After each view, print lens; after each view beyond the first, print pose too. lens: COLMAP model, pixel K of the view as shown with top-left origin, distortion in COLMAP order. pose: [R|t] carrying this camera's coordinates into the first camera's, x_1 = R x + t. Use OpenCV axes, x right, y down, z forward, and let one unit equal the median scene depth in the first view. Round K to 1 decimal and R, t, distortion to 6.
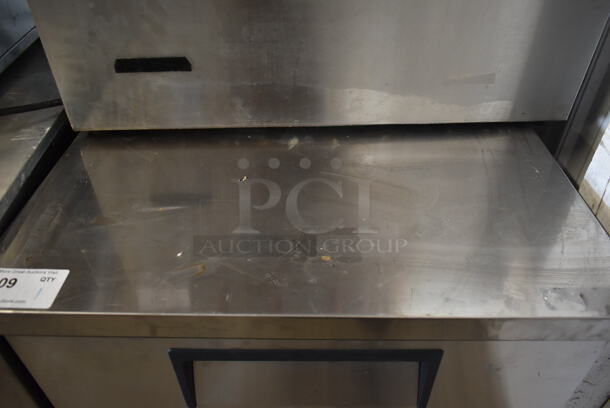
lens RADIAL K [[464.6, 0, 305.0], [0, 464.6, 204.0], [0, 0, 1]] dist [-0.005869, -0.003988]
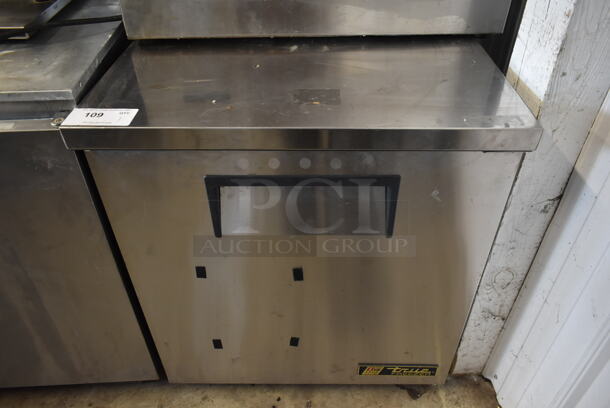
lens RADIAL K [[464.6, 0, 305.0], [0, 464.6, 204.0], [0, 0, 1]] dist [-0.005869, -0.003988]
pose [[0.999991, 0.000373, -0.004134, 0.012308], [-0.000416, 0.999946, -0.010350, 0.331382], [0.004129, 0.010352, 0.999938, -0.323147]]
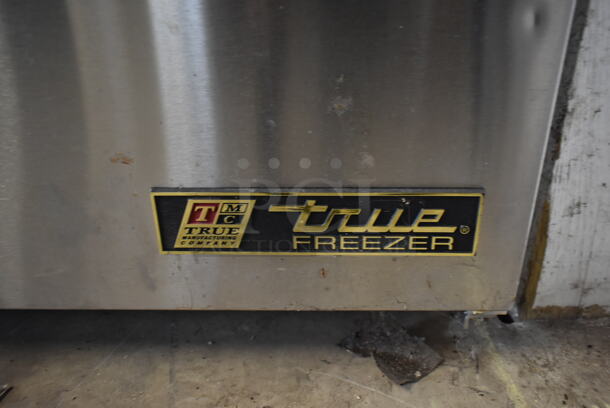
lens RADIAL K [[464.6, 0, 305.0], [0, 464.6, 204.0], [0, 0, 1]] dist [-0.005869, -0.003988]
pose [[0.999226, -0.001102, -0.039310, 0.342037], [-0.008785, 0.968092, -0.250443, 0.991594], [0.038332, 0.250594, 0.967333, 0.944279]]
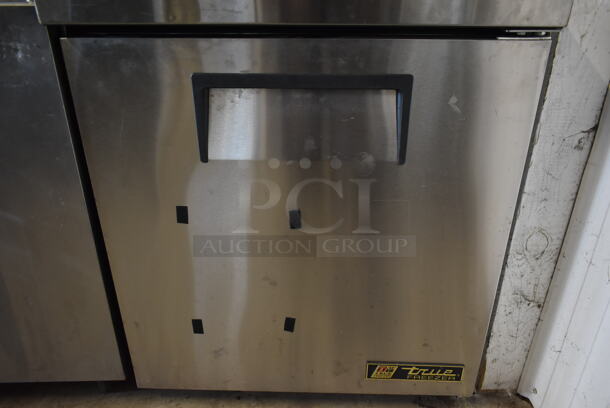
lens RADIAL K [[464.6, 0, 305.0], [0, 464.6, 204.0], [0, 0, 1]] dist [-0.005869, -0.003988]
pose [[0.999670, 0.017964, -0.018367, 0.031057], [-0.021765, 0.972020, -0.233886, 0.753663], [0.013652, 0.234209, 0.972091, -0.100371]]
